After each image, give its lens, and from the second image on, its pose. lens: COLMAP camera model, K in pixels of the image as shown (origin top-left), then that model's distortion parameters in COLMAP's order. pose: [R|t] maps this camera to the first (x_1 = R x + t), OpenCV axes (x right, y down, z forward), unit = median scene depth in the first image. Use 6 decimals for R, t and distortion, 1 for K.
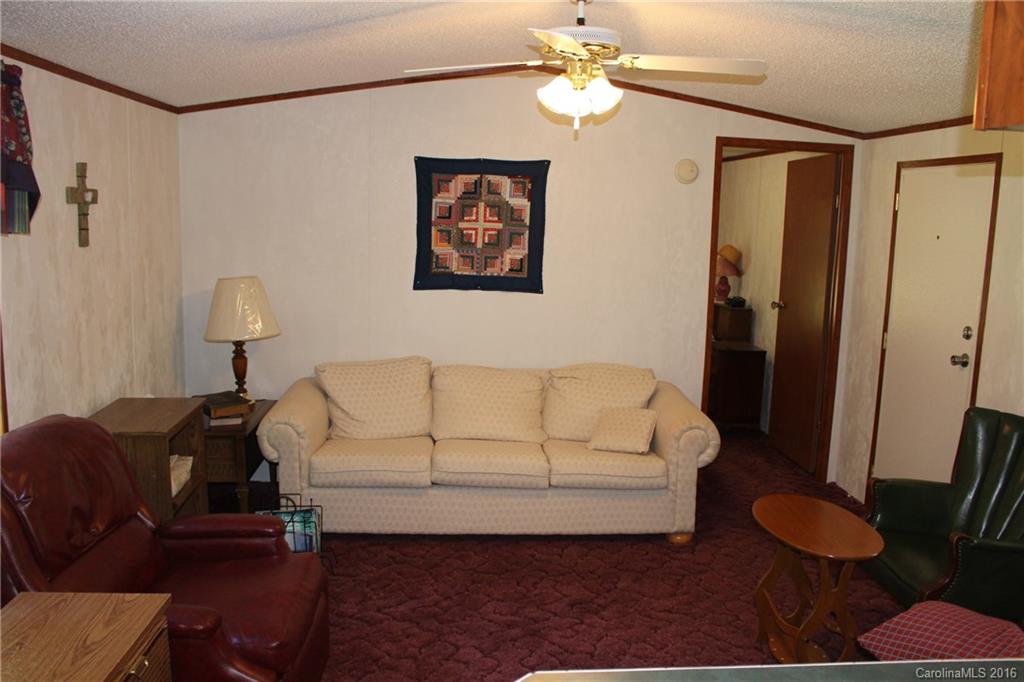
lens RADIAL K [[853.0, 0, 516.1], [0, 853.0, 349.6], [0, 0, 1]] dist [-0.134665, 0.103763]
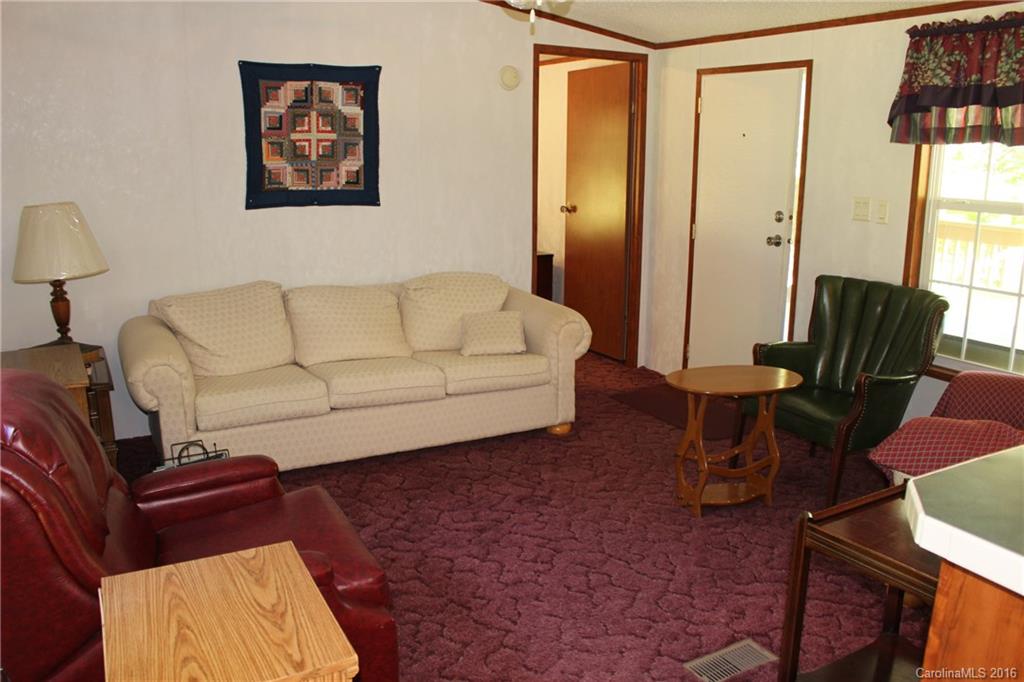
lens RADIAL K [[853.0, 0, 521.1], [0, 853.0, 341.5], [0, 0, 1]] dist [-0.134665, 0.103763]
pose [[0.909650, -0.113147, 0.399669, -0.243710], [0.083710, 0.992380, 0.090419, 0.014458], [-0.406854, -0.048793, 0.912189, 0.055938]]
